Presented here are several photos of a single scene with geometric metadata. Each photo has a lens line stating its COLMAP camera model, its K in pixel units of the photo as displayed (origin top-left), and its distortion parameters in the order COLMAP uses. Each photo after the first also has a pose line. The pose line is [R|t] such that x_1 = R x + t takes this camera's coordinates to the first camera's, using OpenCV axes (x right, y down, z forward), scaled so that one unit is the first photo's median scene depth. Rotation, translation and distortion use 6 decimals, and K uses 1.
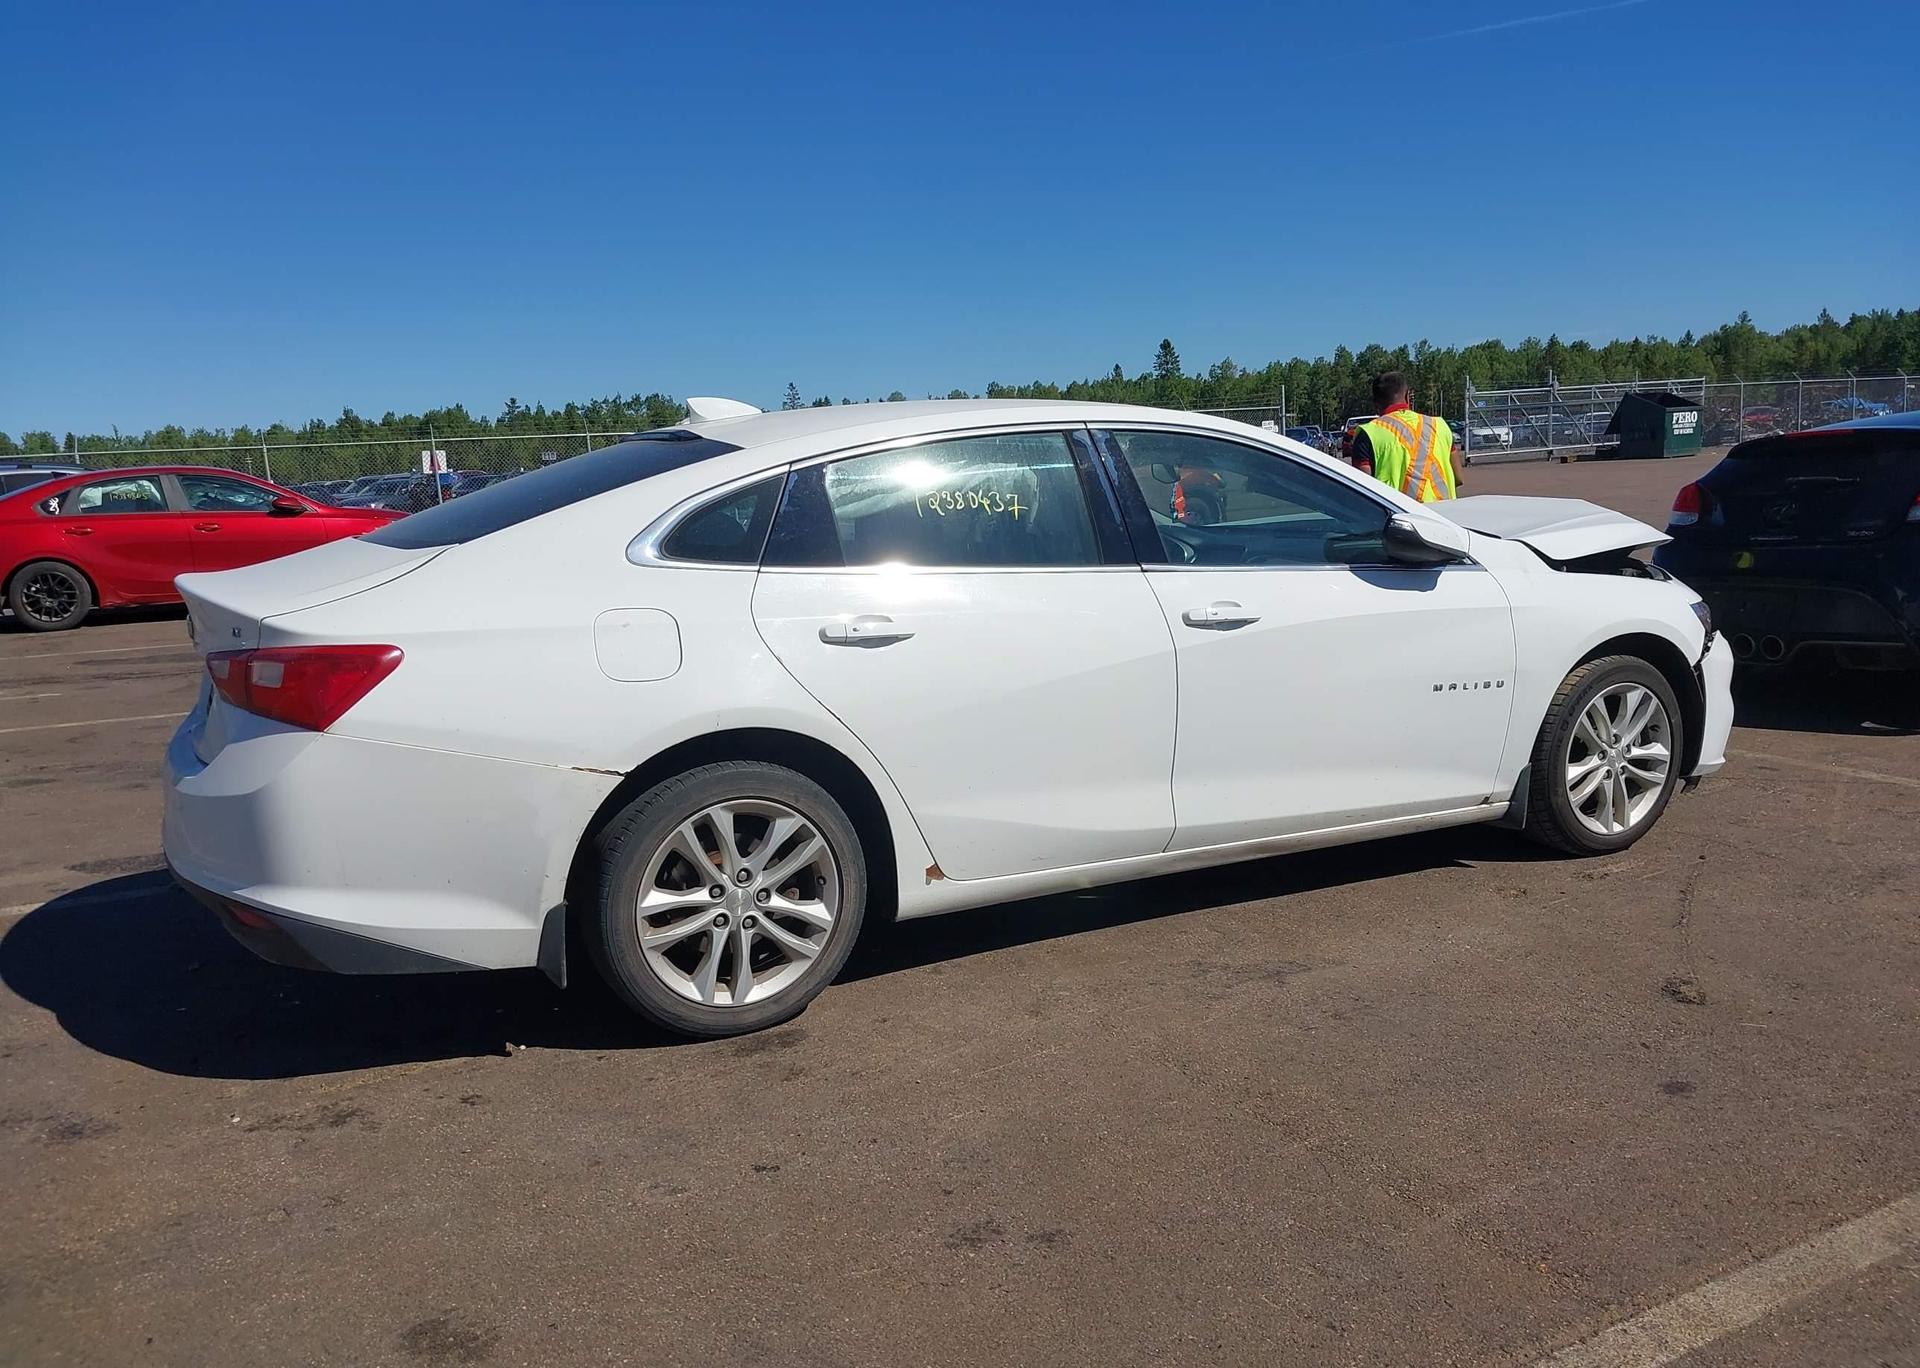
lens RADIAL K [[1535.6, 0, 964.6], [0, 1535.6, 717.5], [0, 0, 1]] dist [0.088507, -0.166970]
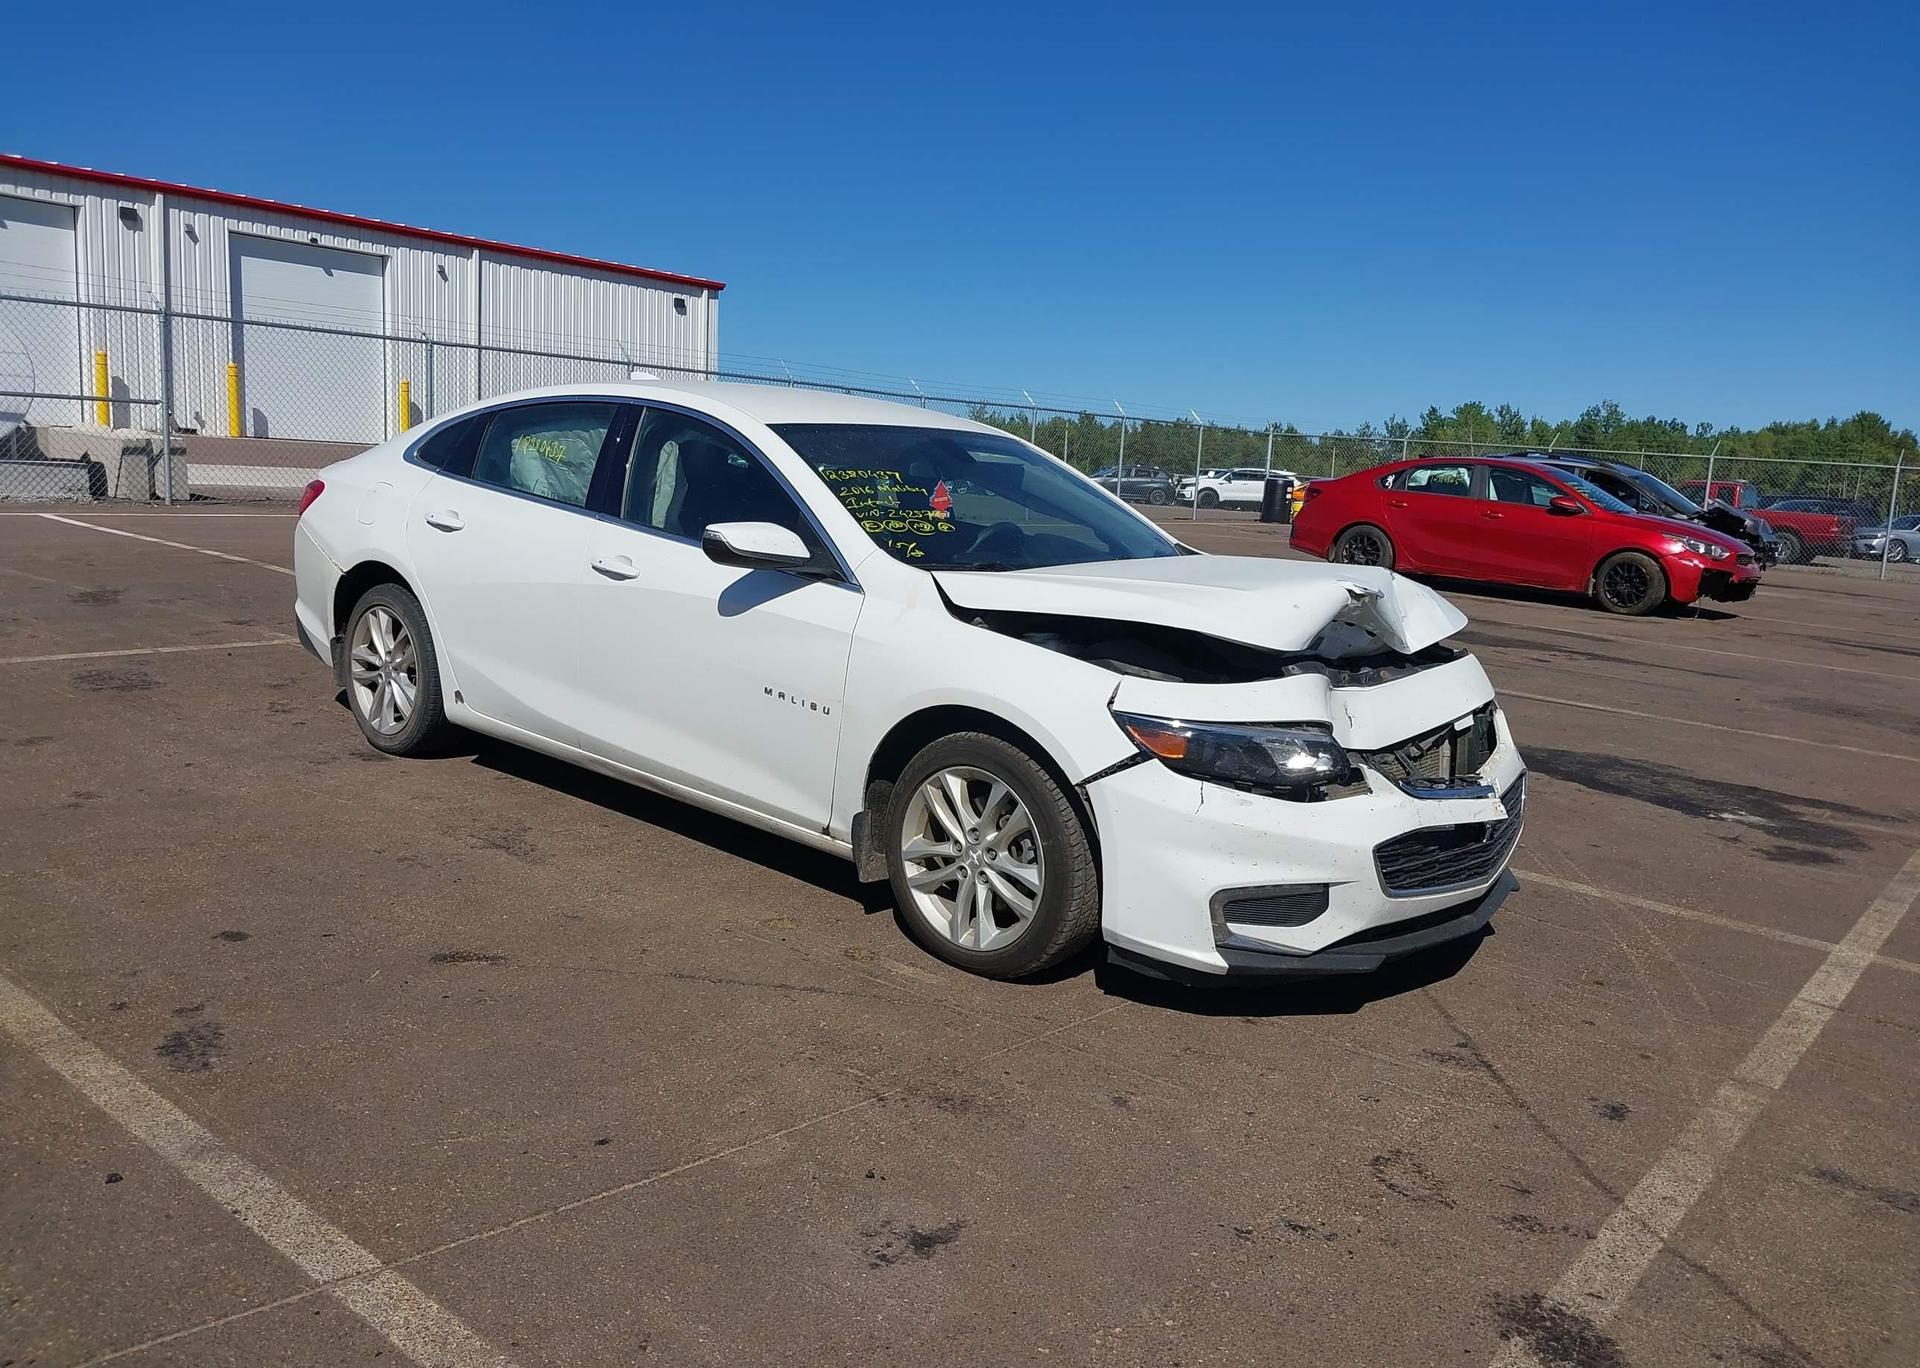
lens RADIAL K [[1535.6, 0, 964.6], [0, 1535.6, 717.5], [0, 0, 1]] dist [0.088507, -0.166970]
pose [[0.347767, 0.234081, -0.907890, 1.323766], [-0.242942, 0.957758, 0.153879, -0.196241], [0.905559, 0.167051, 0.389944, 0.776095]]
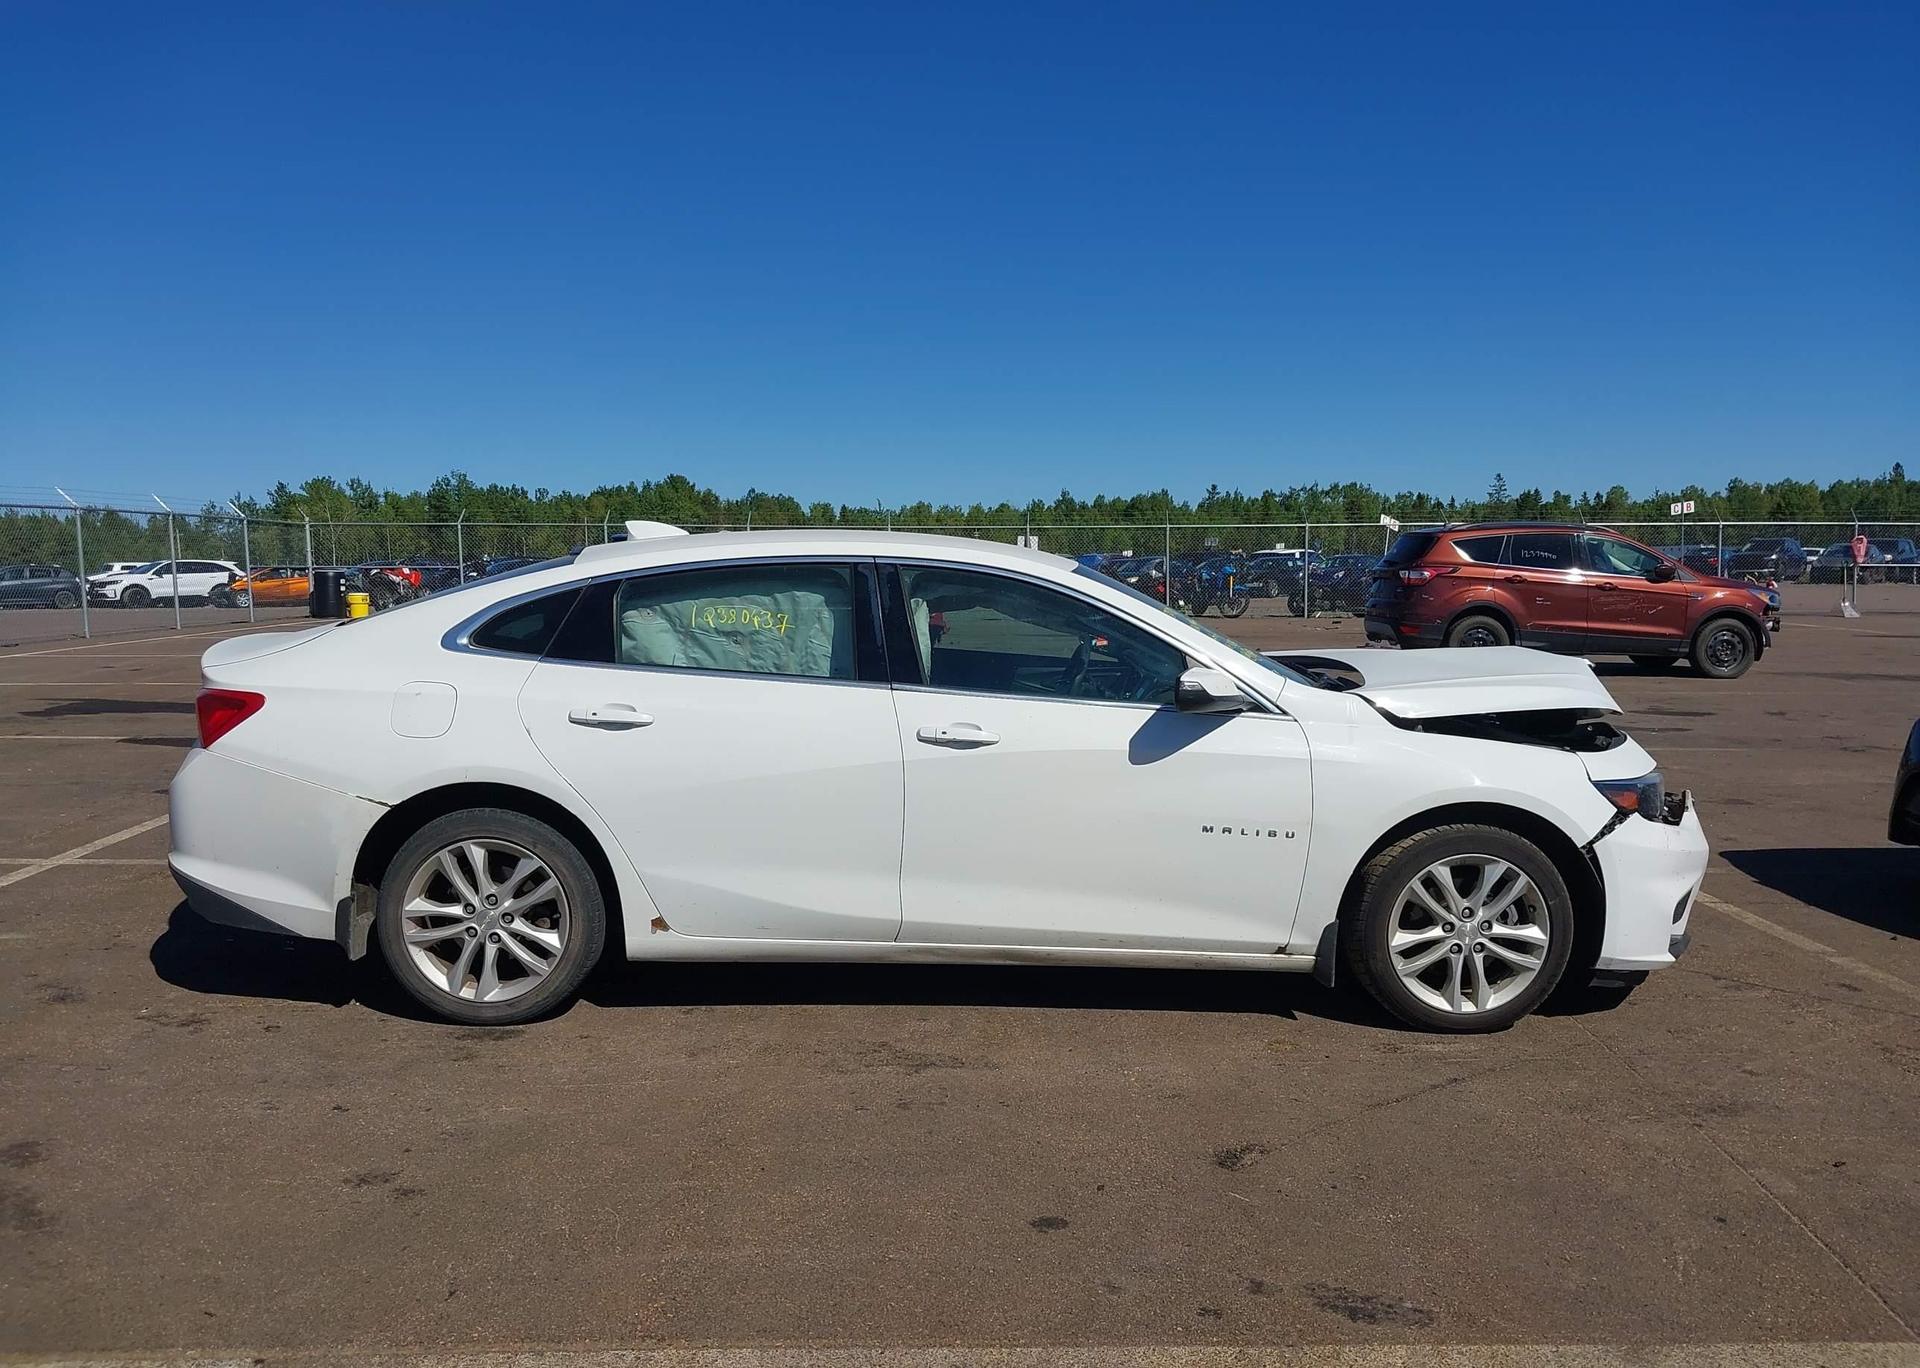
lens RADIAL K [[1535.6, 0, 964.6], [0, 1535.6, 717.5], [0, 0, 1]] dist [0.088507, -0.166970]
pose [[0.892693, 0.095144, -0.440507, 0.639348], [-0.118504, 0.992620, -0.025756, -0.050203], [0.434805, 0.075194, 0.897380, 0.014566]]
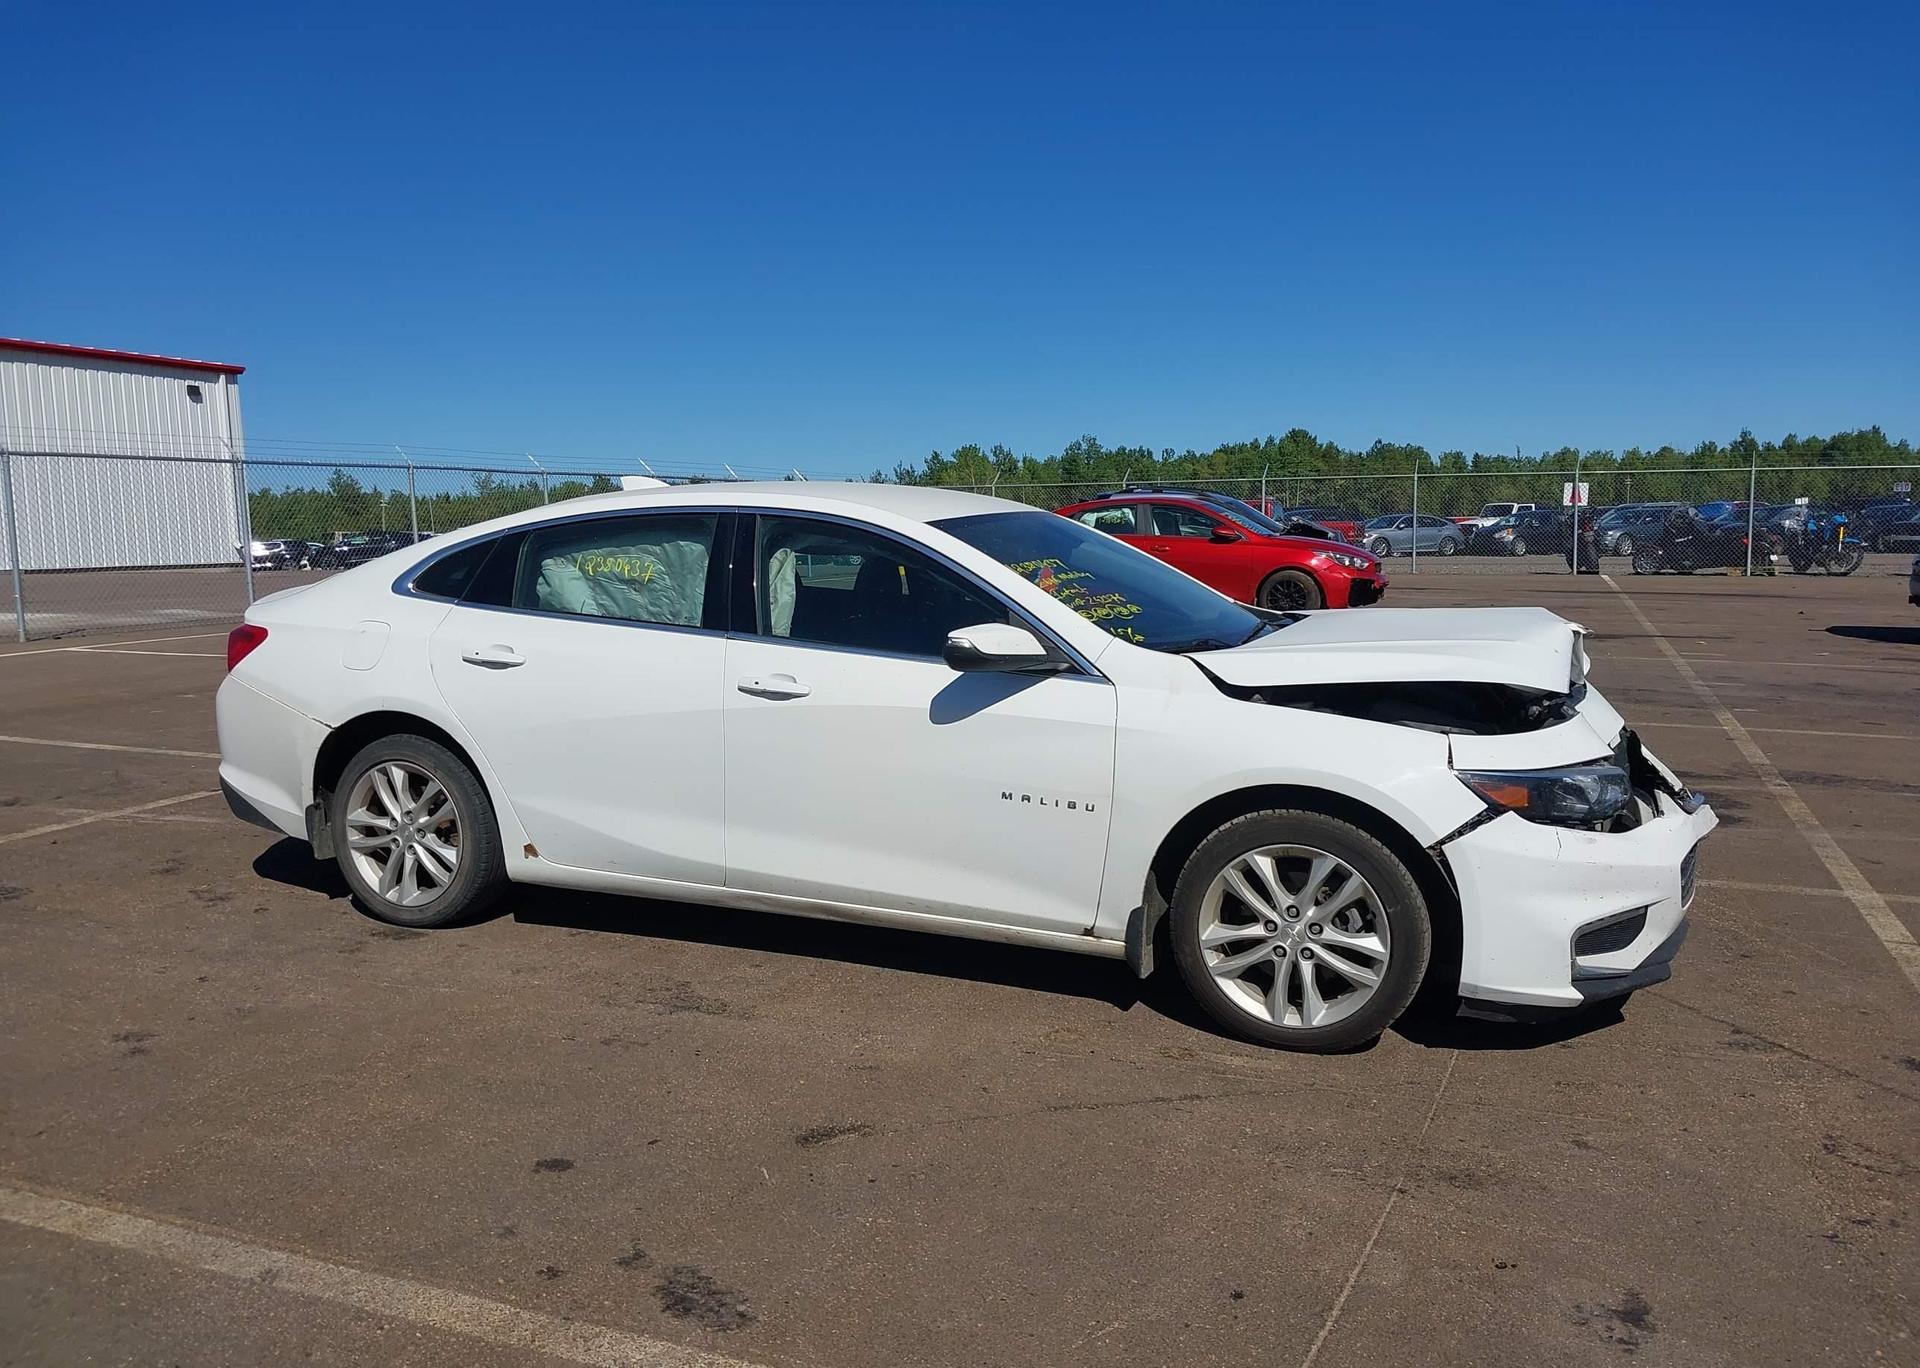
lens RADIAL K [[1524.1, 0, 945.5], [0, 1524.1, 713.6], [0, 0, 1]] dist [0.096889, -0.172114]
pose [[0.624293, 0.141083, -0.768345, 1.056383], [-0.150894, 0.986812, 0.058594, -0.125713], [0.766478, 0.079359, 0.637348, 0.391904]]
